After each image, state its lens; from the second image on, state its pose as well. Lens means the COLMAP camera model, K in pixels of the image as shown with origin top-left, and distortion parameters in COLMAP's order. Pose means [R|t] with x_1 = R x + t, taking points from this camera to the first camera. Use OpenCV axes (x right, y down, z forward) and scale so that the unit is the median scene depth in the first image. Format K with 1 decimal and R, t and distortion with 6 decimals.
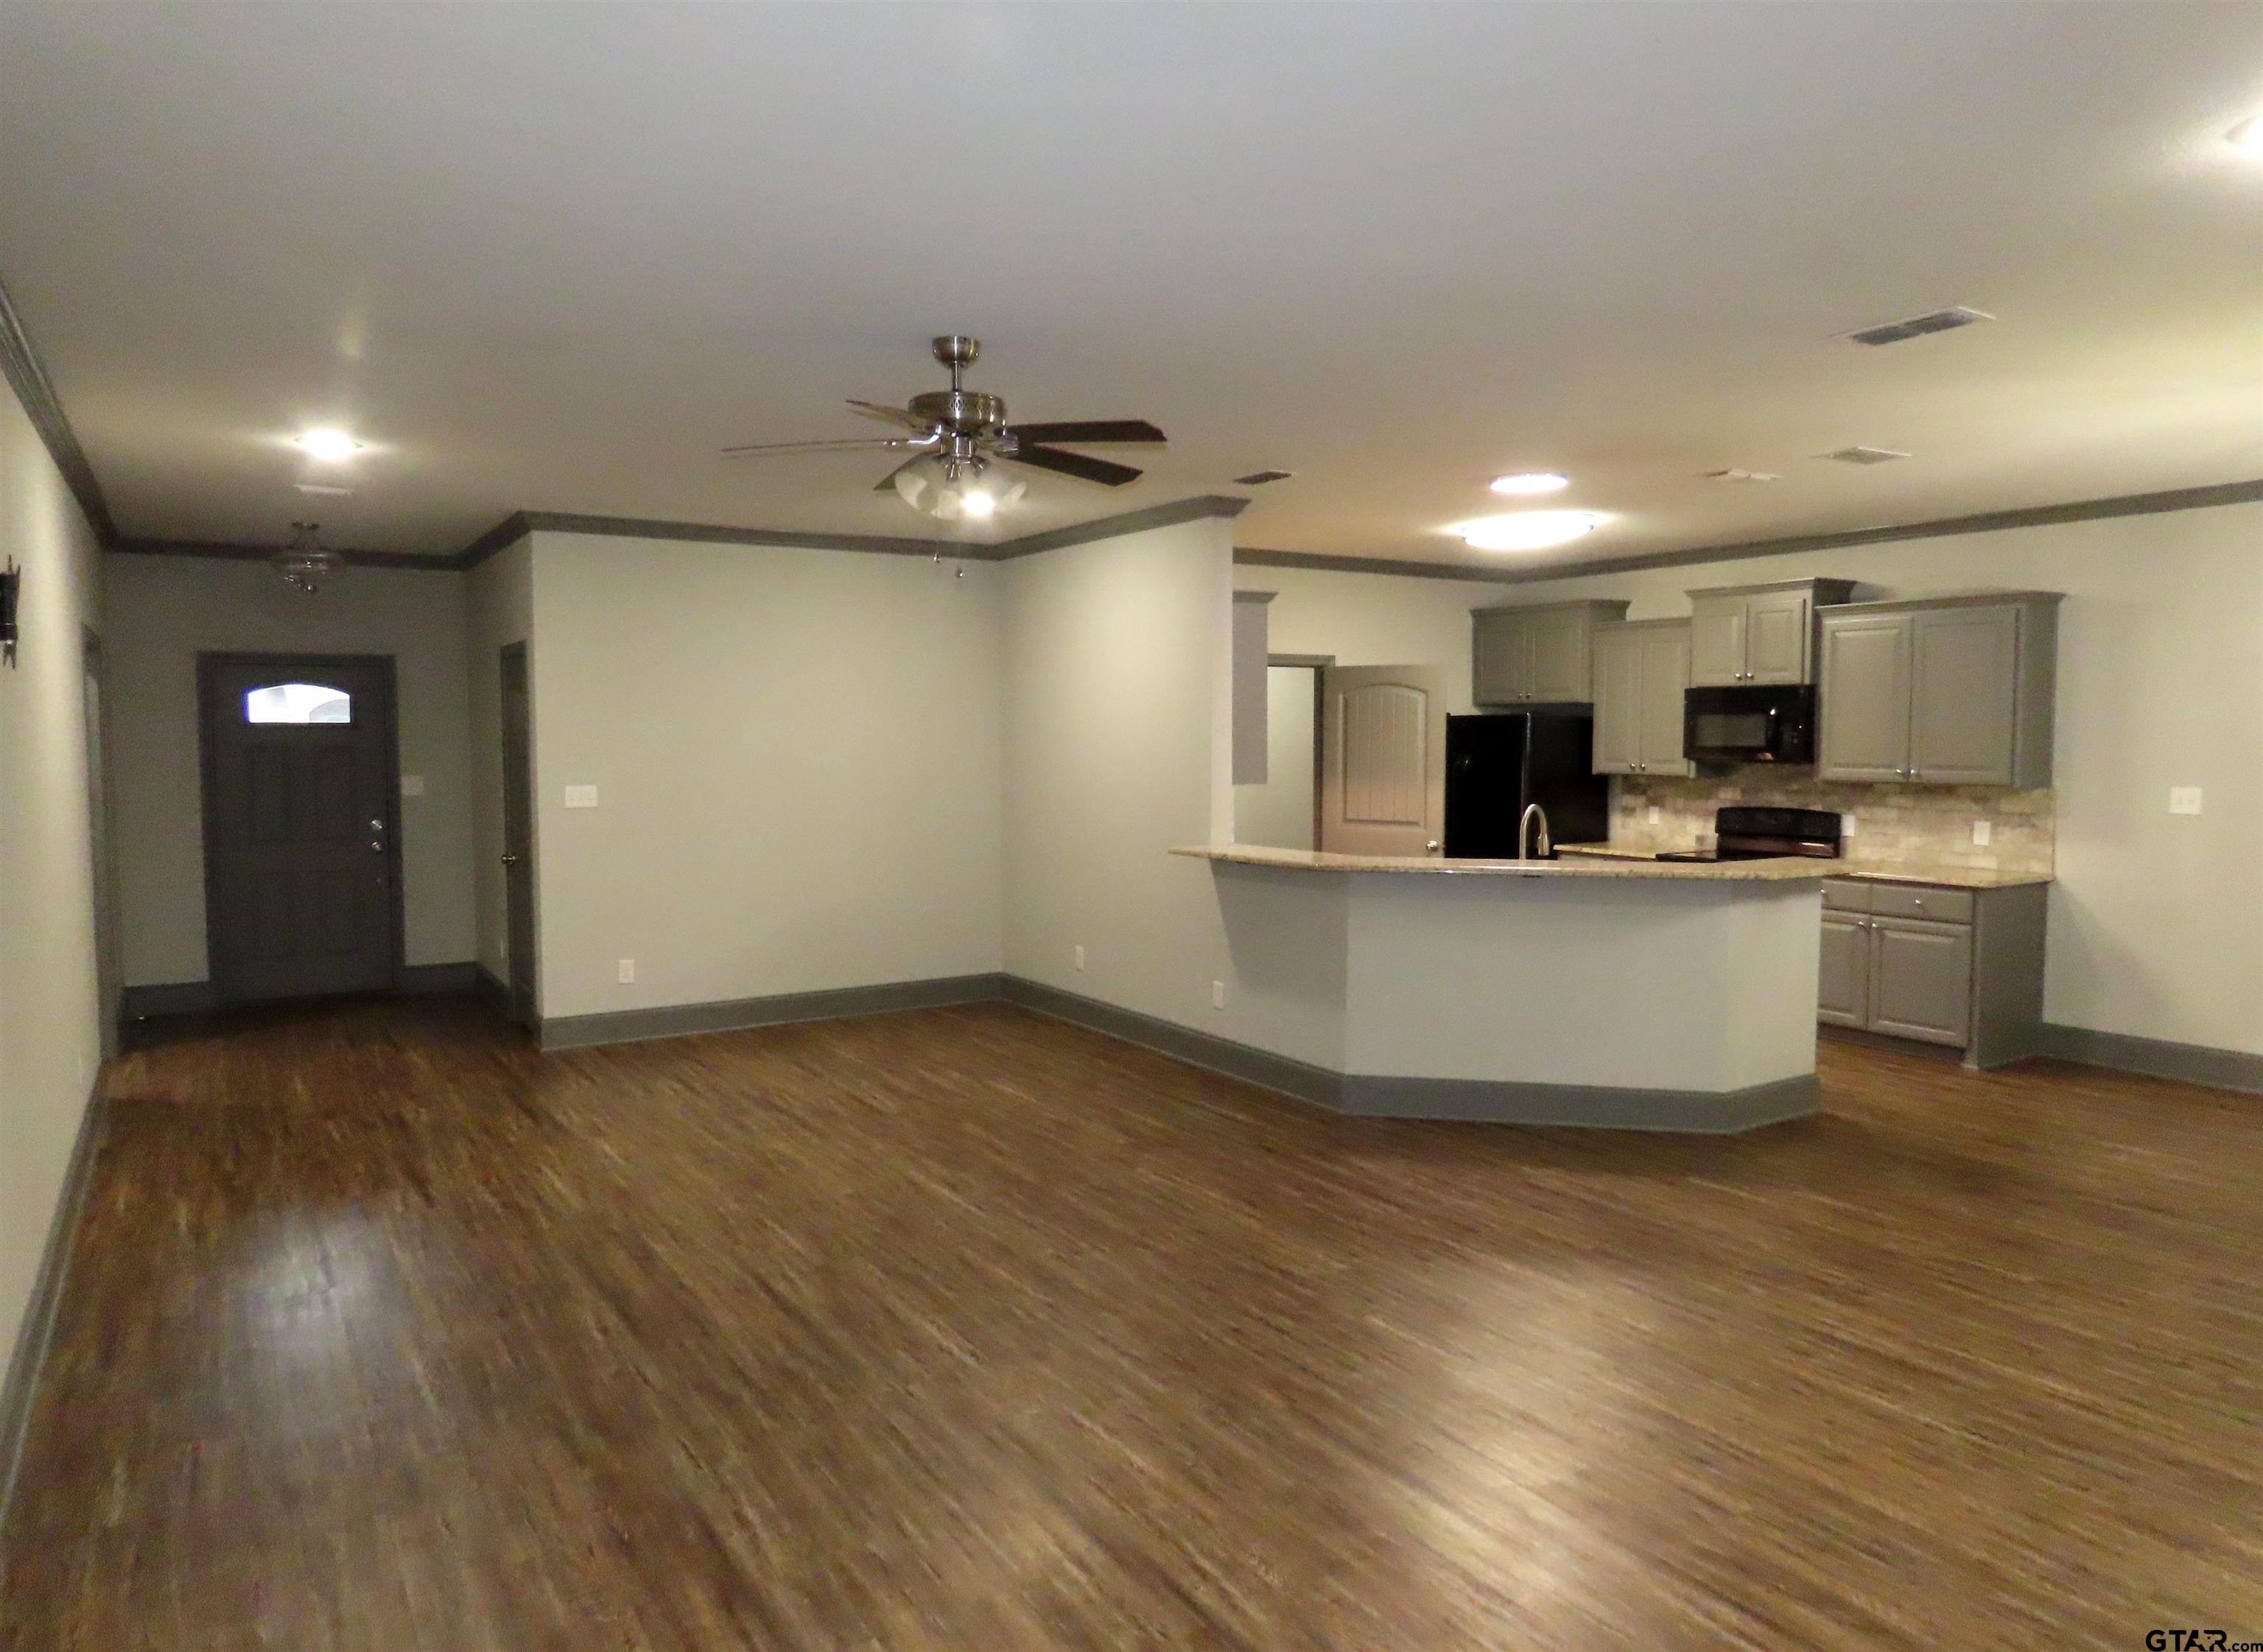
lens RADIAL K [[1450.9, 0, 1131.5], [0, 1450.9, 826.0], [0, 0, 1]] dist [-0.017404, 0.003166]
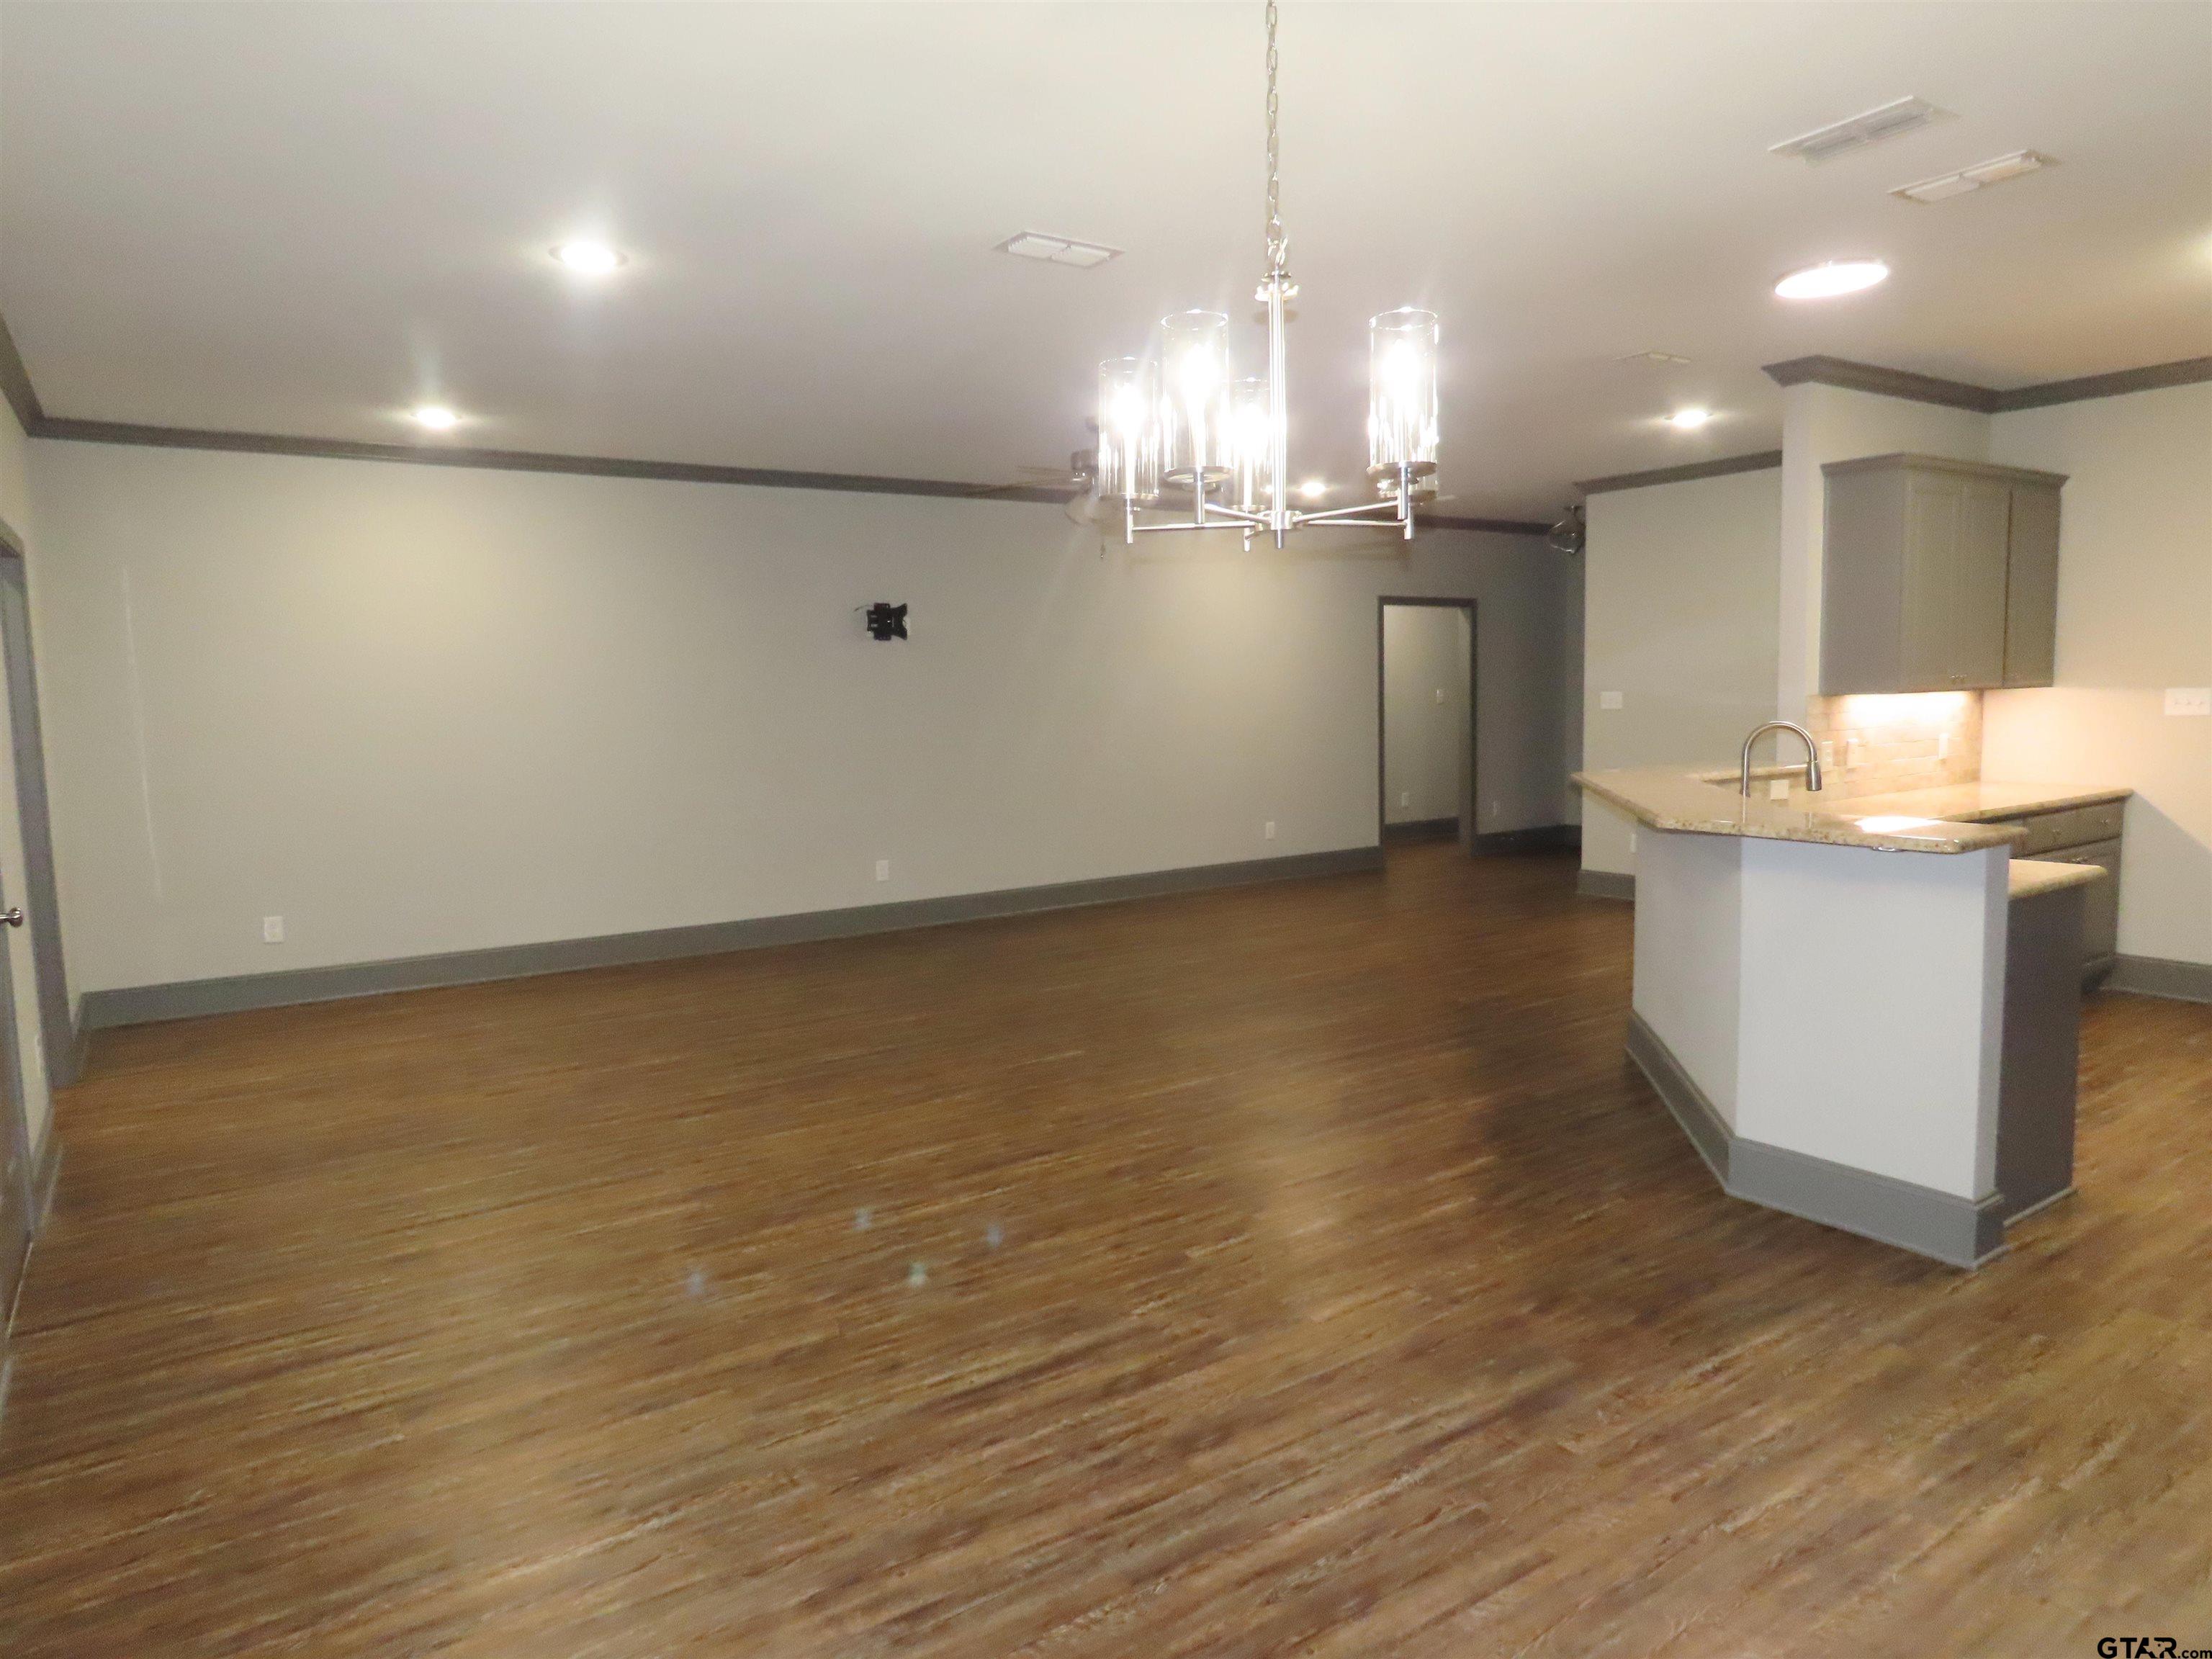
lens RADIAL K [[1416.5, 0, 1131.7], [0, 1416.5, 825.6], [0, 0, 1]] dist [-0.010686, -0.000418]
pose [[0.032938, 0.099197, -0.994523, 0.957499], [-0.042238, 0.994312, 0.097777, -0.017022], [0.998565, 0.038786, 0.036940, 0.607786]]
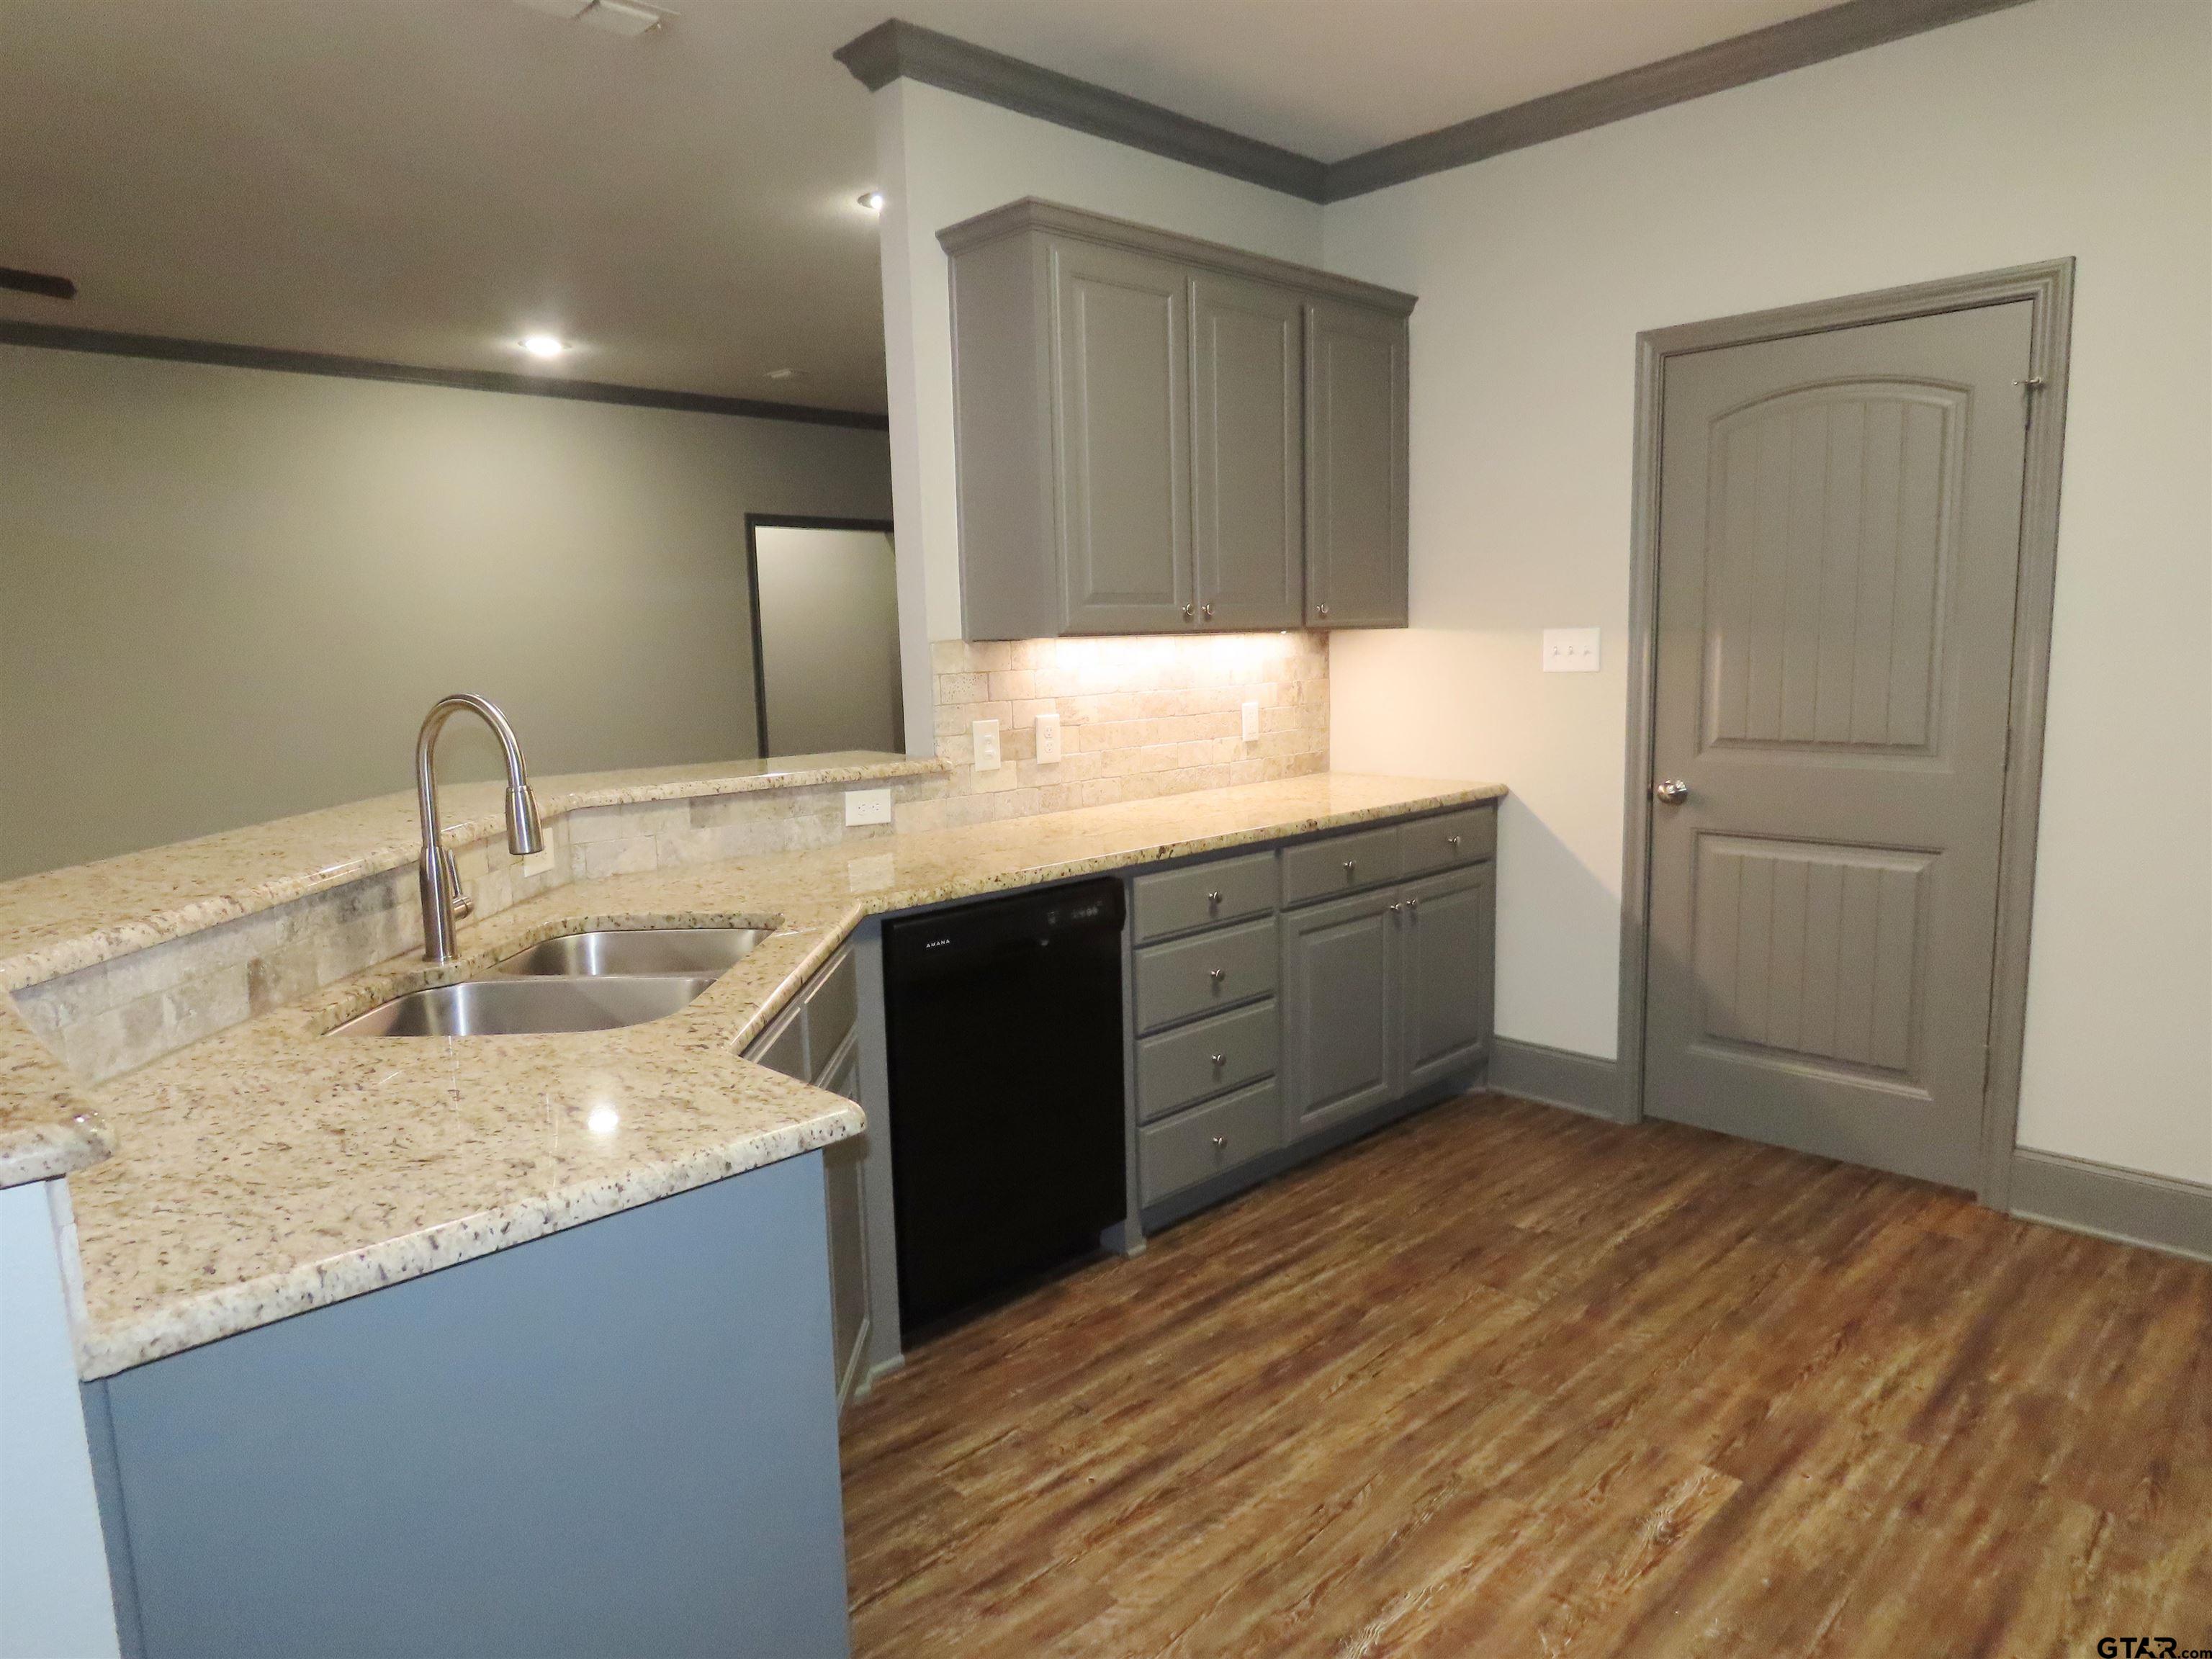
lens RADIAL K [[1387.8, 0, 1103.3], [0, 1387.8, 835.3], [0, 0, 1]] dist [-0.001671, 0.001760]
pose [[0.183176, 0.139685, -0.973106, 0.589555], [-0.041791, 0.990066, 0.134252, -0.030130], [0.982192, 0.016076, 0.187193, 1.033663]]
